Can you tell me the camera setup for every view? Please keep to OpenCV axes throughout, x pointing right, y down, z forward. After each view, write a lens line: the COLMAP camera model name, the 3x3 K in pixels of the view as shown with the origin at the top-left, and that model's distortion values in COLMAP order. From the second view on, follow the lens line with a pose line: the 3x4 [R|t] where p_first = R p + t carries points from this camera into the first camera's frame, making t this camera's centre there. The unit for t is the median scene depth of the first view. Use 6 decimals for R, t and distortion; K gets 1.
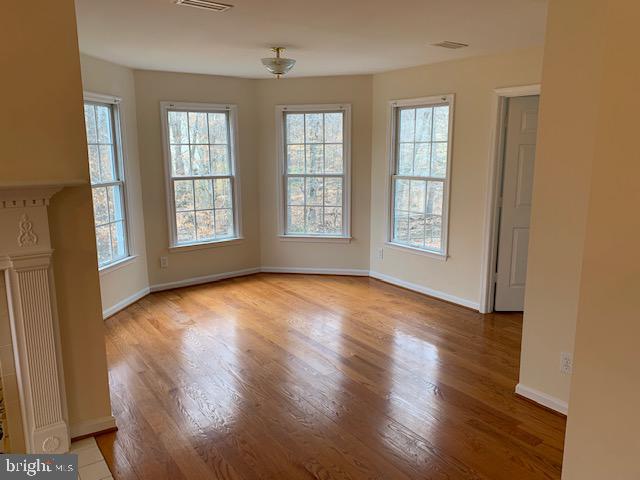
lens RADIAL K [[486.6, 0, 313.1], [0, 486.6, 235.9], [0, 0, 1]] dist [0.056315, -0.049676]
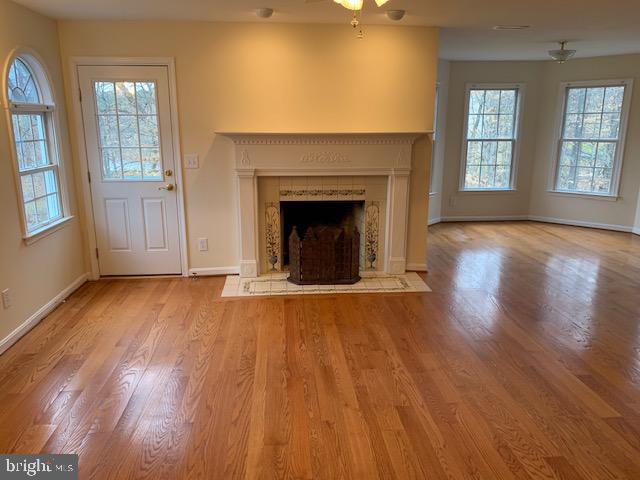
lens RADIAL K [[486.6, 0, 313.1], [0, 486.6, 235.9], [0, 0, 1]] dist [0.056315, -0.049676]
pose [[0.853320, 0.126269, -0.505866, 0.070035], [-0.100206, 0.991862, 0.078544, 0.081779], [0.511667, -0.016333, 0.859029, -0.391020]]
